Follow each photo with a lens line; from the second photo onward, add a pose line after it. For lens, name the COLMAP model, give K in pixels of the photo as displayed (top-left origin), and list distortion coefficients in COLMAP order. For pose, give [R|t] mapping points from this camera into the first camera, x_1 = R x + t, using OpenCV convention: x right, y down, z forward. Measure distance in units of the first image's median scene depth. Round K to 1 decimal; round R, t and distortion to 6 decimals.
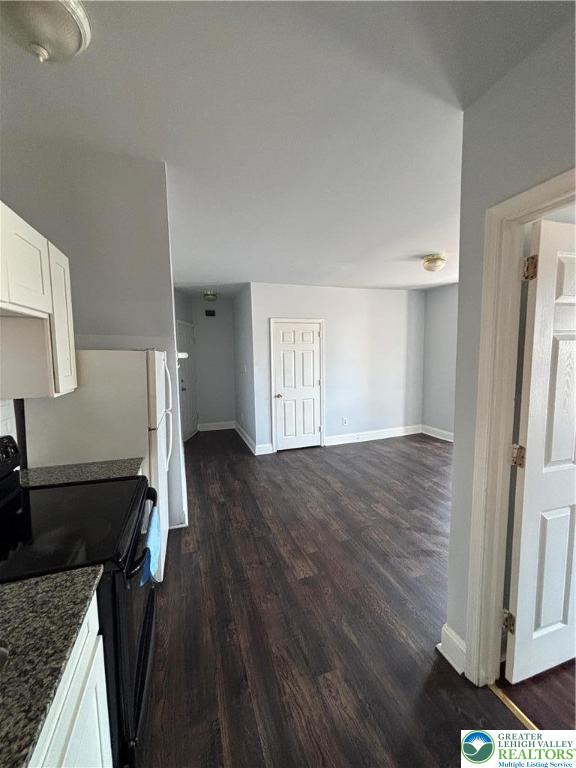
lens RADIAL K [[304.3, 0, 288.0], [0, 304.3, 384.0], [0, 0, 1]] dist [0.001109, 0.000036]
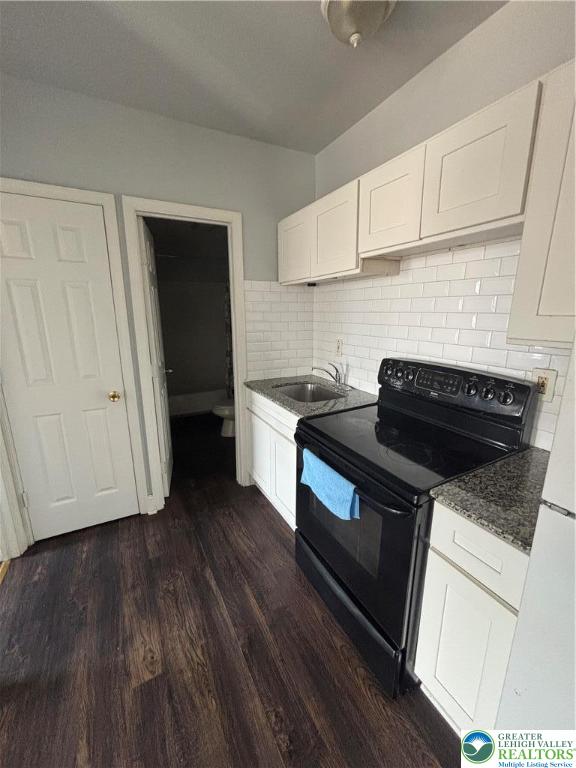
lens RADIAL K [[304.3, 0, 288.0], [0, 304.3, 384.0], [0, 0, 1]] dist [0.001109, 0.000036]
pose [[-0.984717, 0.053418, -0.165768, -0.055846], [-0.002855, 0.946723, 0.322035, -0.033505], [0.174139, 0.317586, -0.932102, 0.574303]]
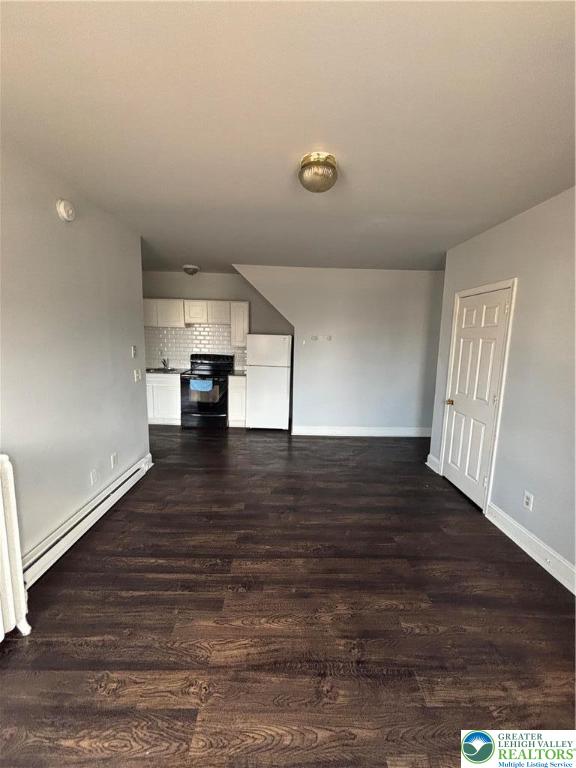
lens RADIAL K [[304.3, 0, 288.0], [0, 304.3, 384.0], [0, 0, 1]] dist [0.001109, 0.000036]
pose [[-0.306593, 0.157646, -0.938695, 0.888435], [-0.115394, 0.972759, 0.201057, -0.119628], [0.944820, 0.169963, -0.280050, 0.980951]]
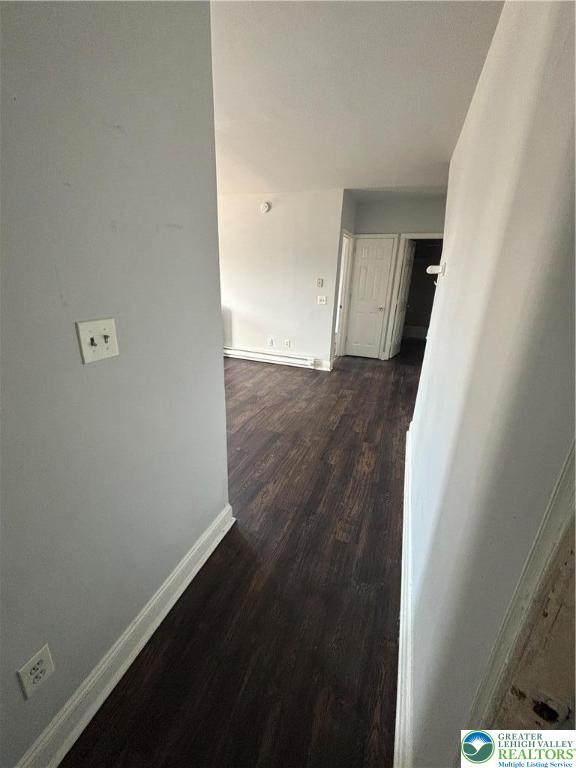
lens RADIAL K [[308.3, 0, 288.0], [0, 308.3, 384.0], [0, 0, 1]] dist [-0.001024, -0.000140]
pose [[-0.763029, -0.223533, 0.606481, -0.443469], [0.051889, 0.914084, 0.402190, -0.121089], [-0.644278, 0.338353, -0.685874, 1.373490]]
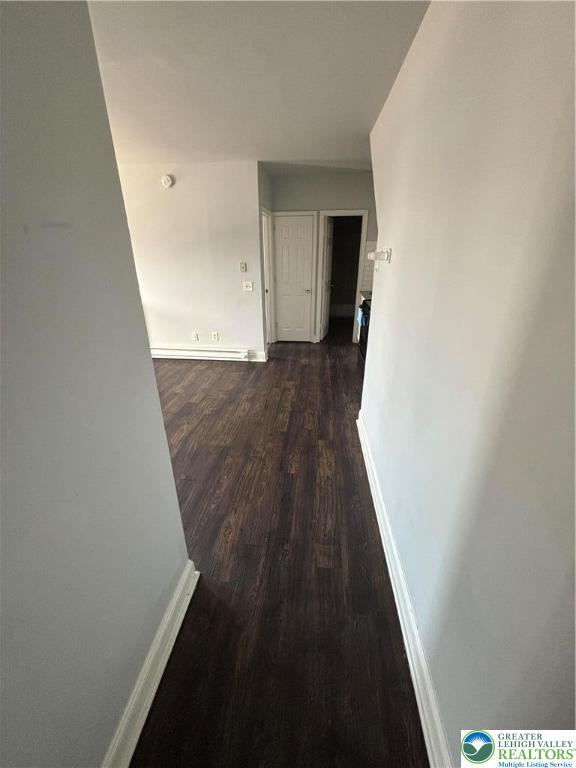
lens RADIAL K [[308.3, 0, 288.0], [0, 308.3, 384.0], [0, 0, 1]] dist [-0.001024, -0.000140]
pose [[-0.906829, -0.147543, 0.394833, -0.361134], [0.064498, 0.877128, 0.475905, -0.139625], [-0.416536, 0.457031, -0.785889, 1.321047]]
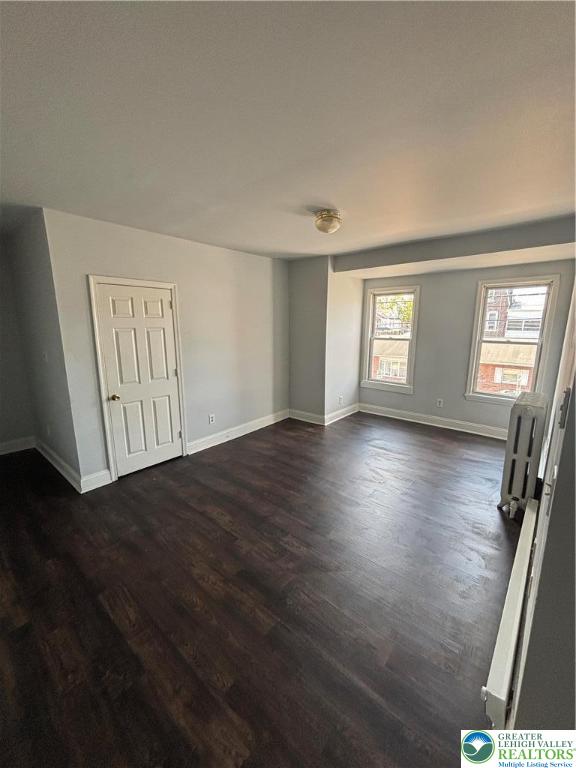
lens RADIAL K [[308.3, 0, 288.0], [0, 308.3, 384.0], [0, 0, 1]] dist [-0.001024, -0.000140]
pose [[0.862550, -0.080204, 0.499574, -0.043284], [0.038281, 0.994871, 0.093626, -0.044358], [-0.504521, -0.061633, 0.861197, 0.275747]]
